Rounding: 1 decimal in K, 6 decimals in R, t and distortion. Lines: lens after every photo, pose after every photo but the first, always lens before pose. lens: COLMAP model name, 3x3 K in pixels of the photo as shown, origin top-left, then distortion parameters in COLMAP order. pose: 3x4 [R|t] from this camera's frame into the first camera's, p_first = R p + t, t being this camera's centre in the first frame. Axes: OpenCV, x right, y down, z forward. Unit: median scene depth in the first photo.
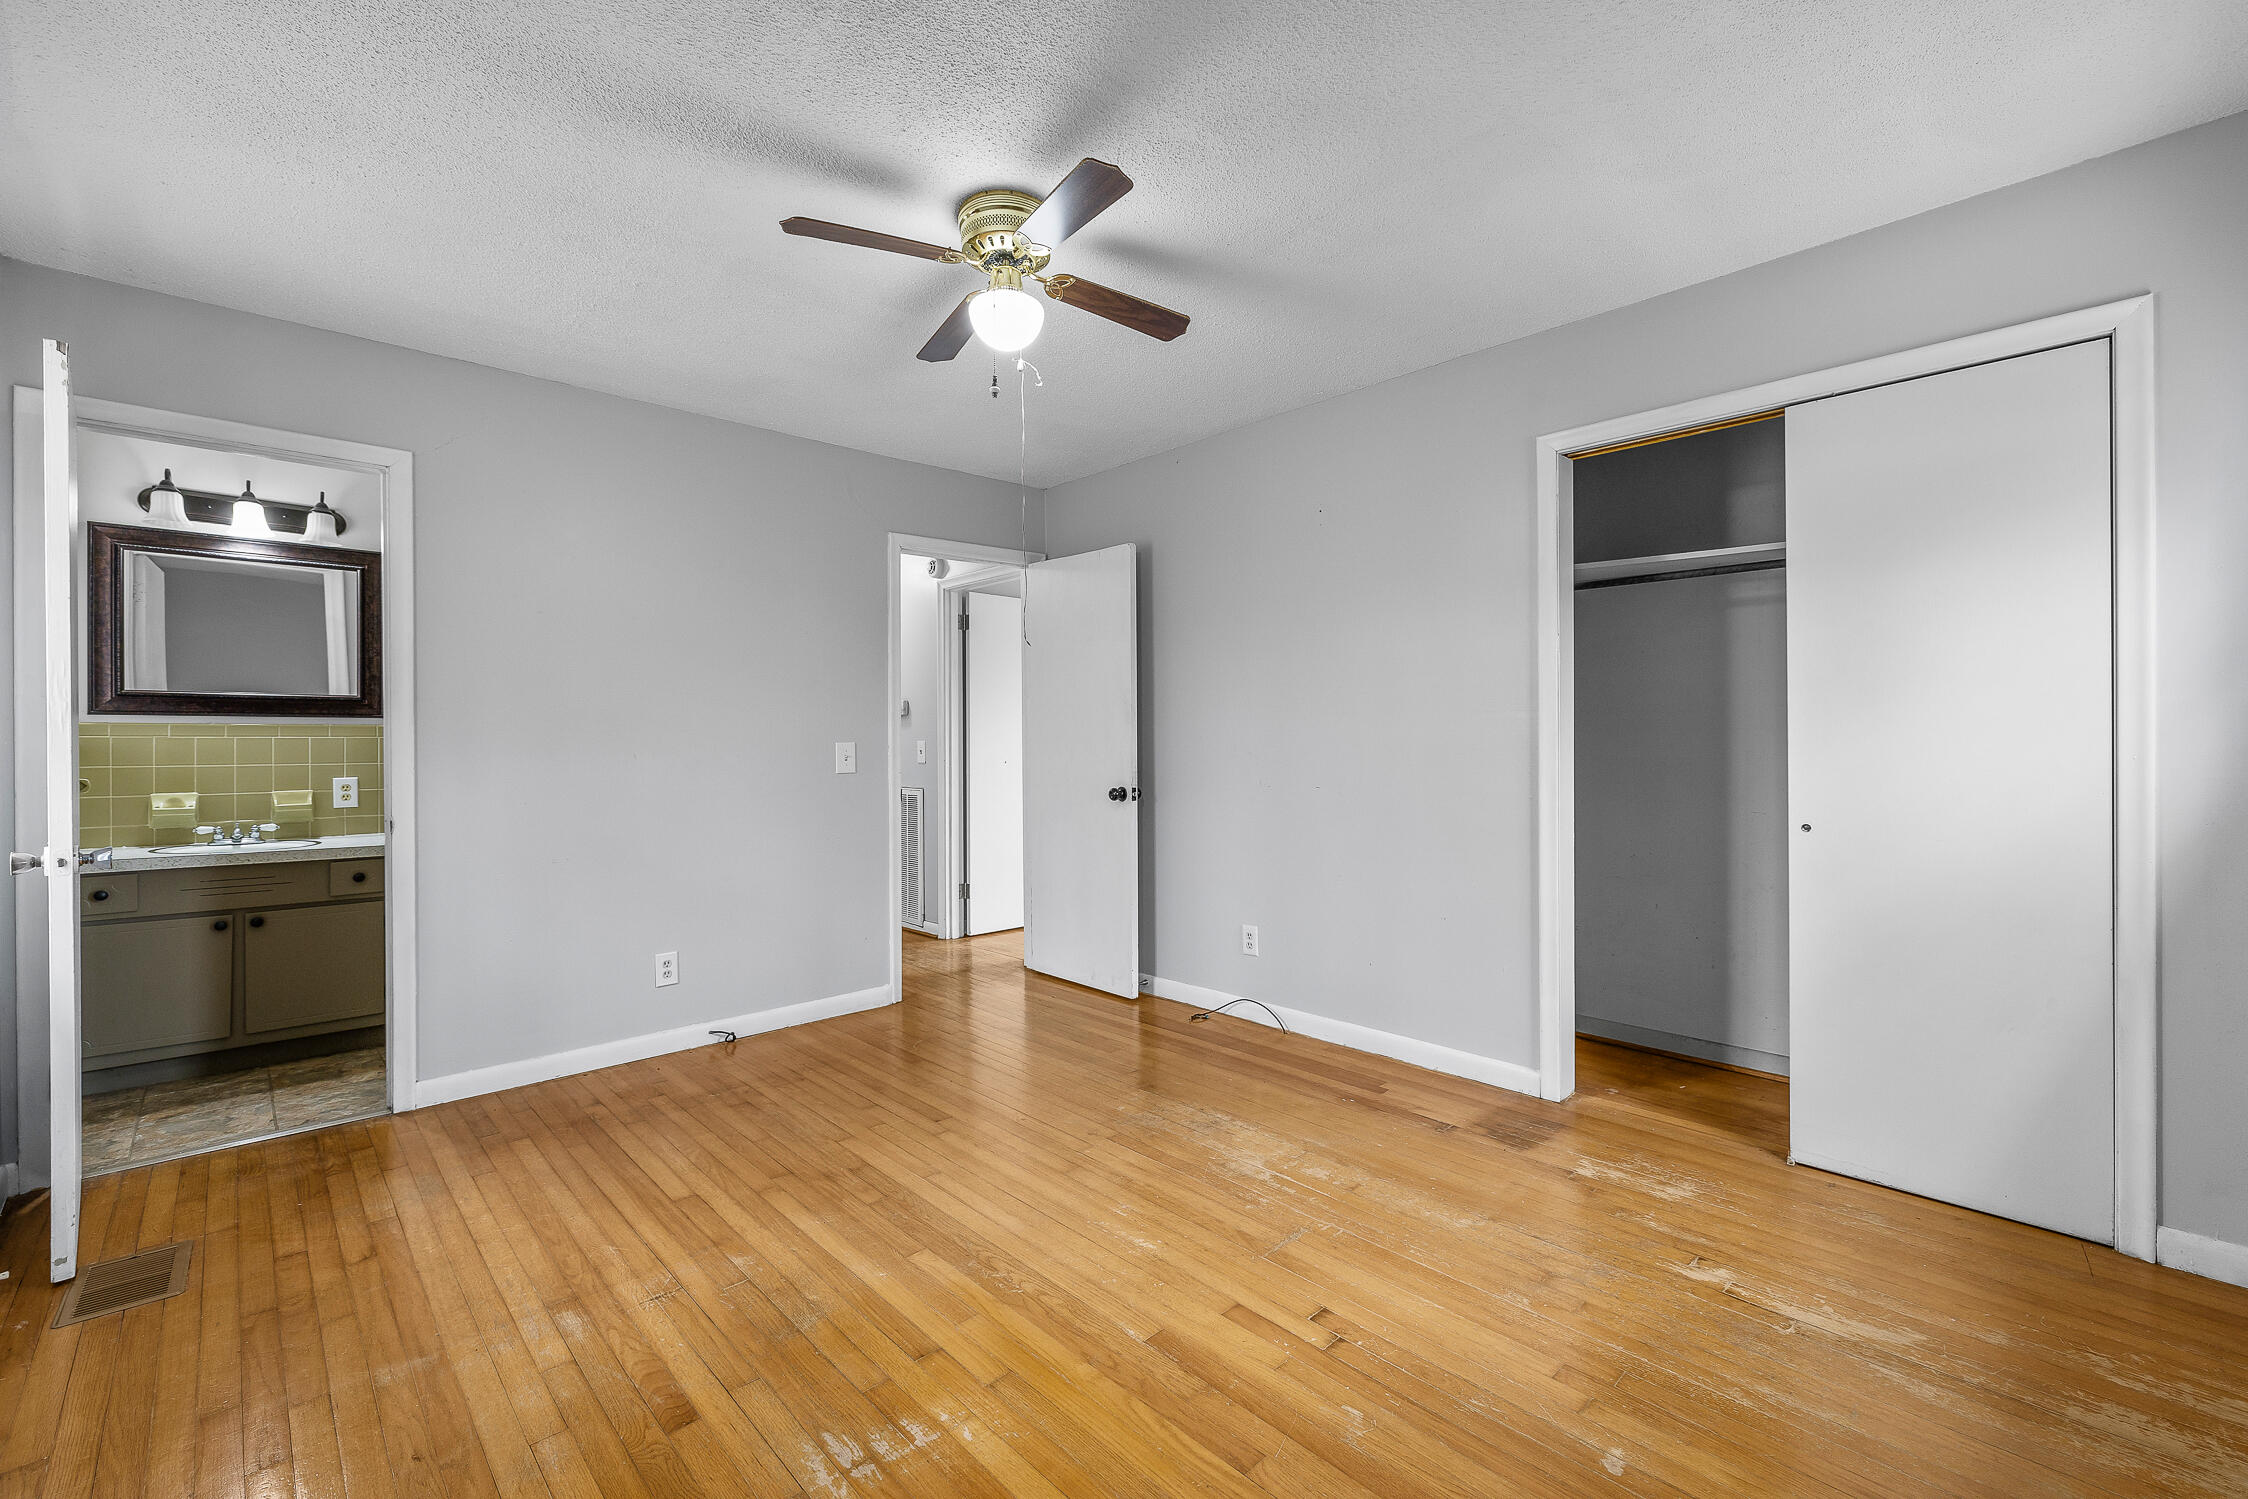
lens RADIAL K [[944.4, 0, 1128.8], [0, 944.4, 732.5], [0, 0, 1]] dist [0.000039, 0.000581]
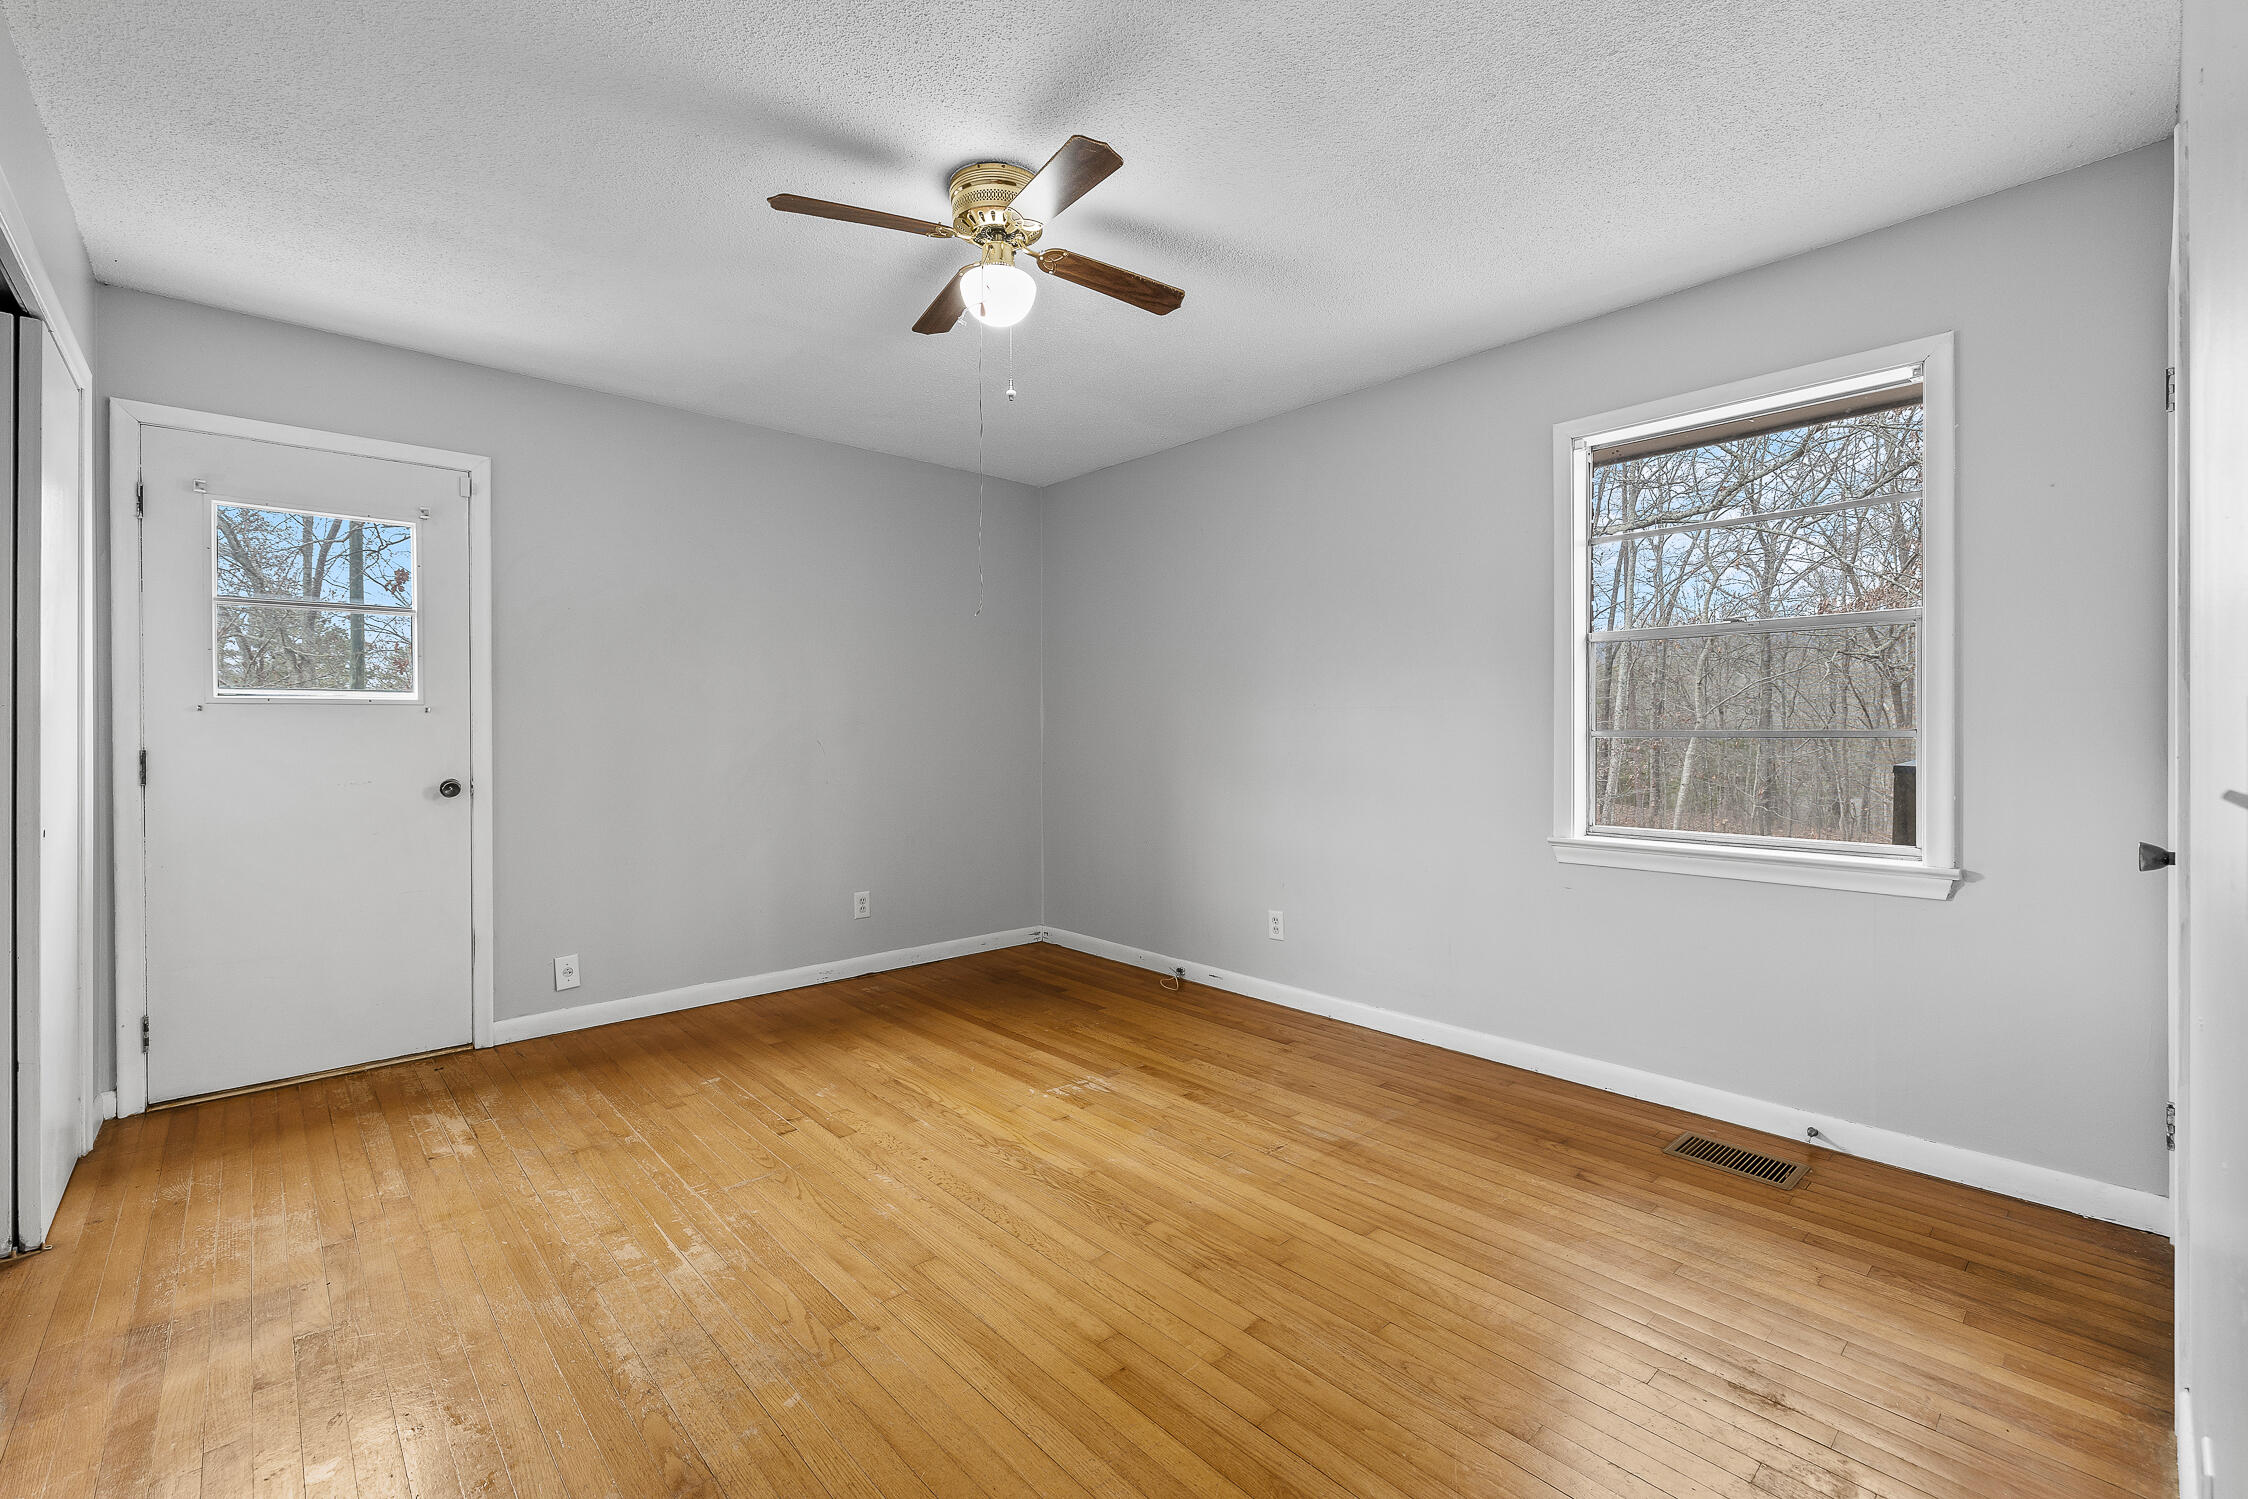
lens RADIAL K [[944.4, 0, 1128.8], [0, 944.4, 732.5], [0, 0, 1]] dist [0.000039, 0.000581]
pose [[-0.999852, 0.011027, 0.013215, -0.274402], [0.010980, 0.999933, -0.003669, 0.026784], [-0.013255, -0.003523, -0.999906, 1.987780]]
